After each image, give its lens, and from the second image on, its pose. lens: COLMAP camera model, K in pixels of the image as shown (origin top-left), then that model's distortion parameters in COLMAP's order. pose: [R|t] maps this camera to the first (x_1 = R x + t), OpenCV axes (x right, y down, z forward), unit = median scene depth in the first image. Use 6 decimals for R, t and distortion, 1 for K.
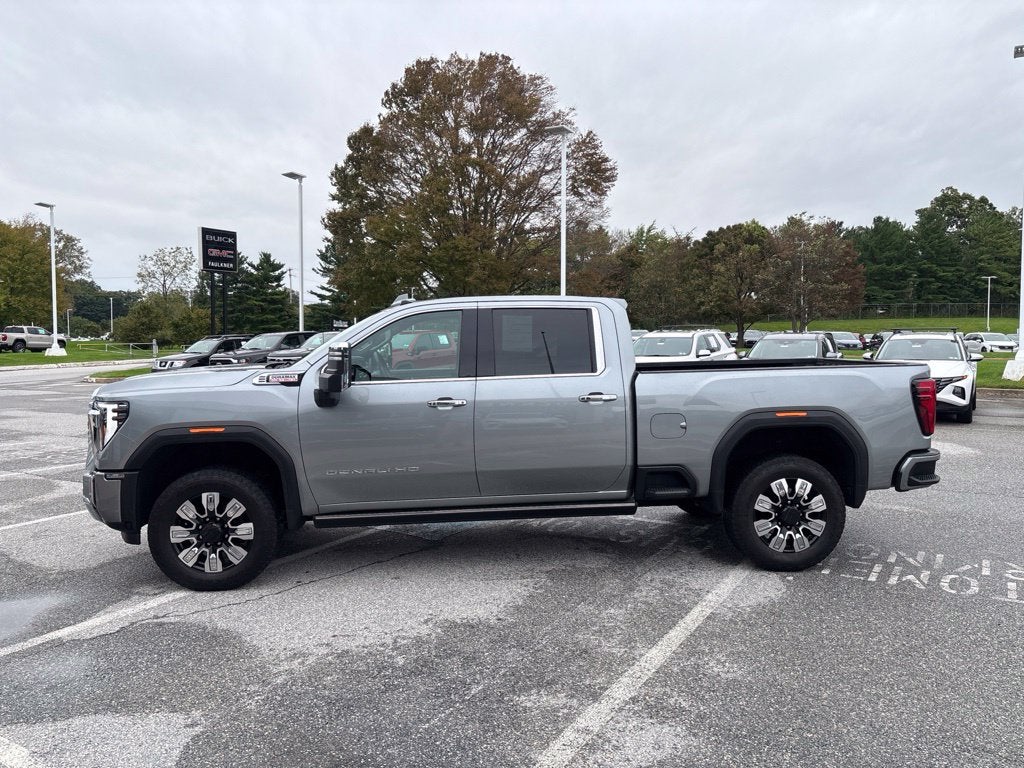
lens RADIAL K [[768.3, 0, 518.4], [0, 768.3, 374.0], [0, 0, 1]] dist [0.042472, -0.039509]
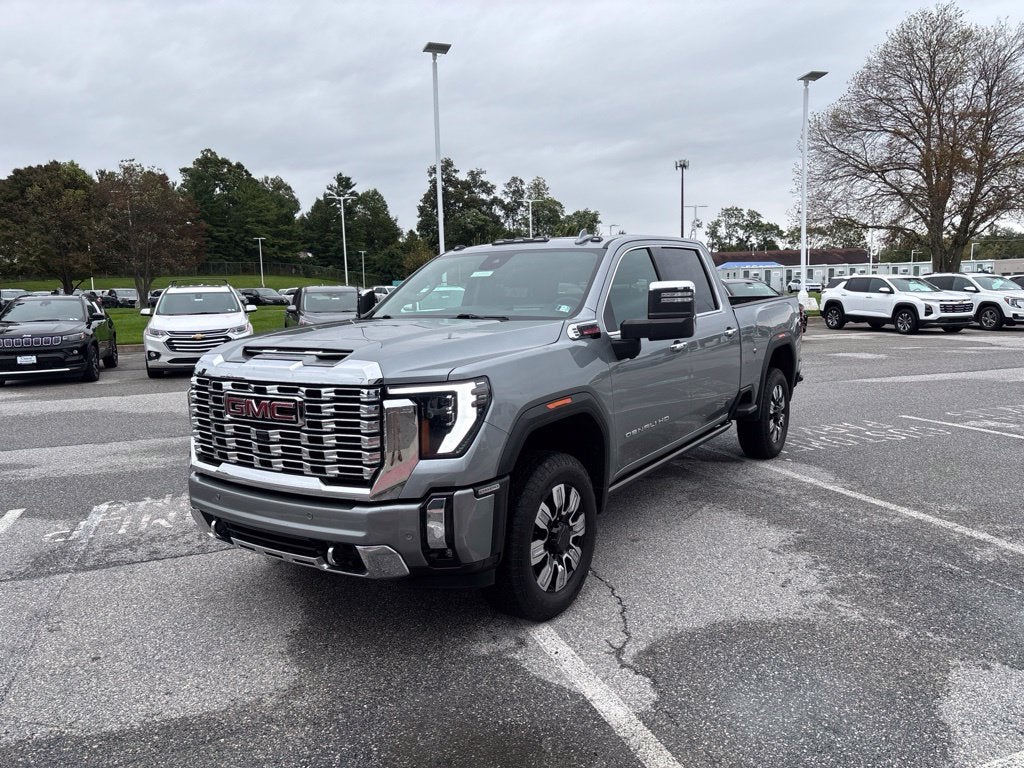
lens RADIAL K [[771.9, 0, 517.4], [0, 771.9, 381.7], [0, 0, 1]] dist [0.044084, -0.039075]
pose [[0.620115, -0.109929, 0.776771, -0.931538], [0.061815, 0.993902, 0.091310, -0.017182], [-0.782072, -0.008607, 0.623129, 0.528295]]
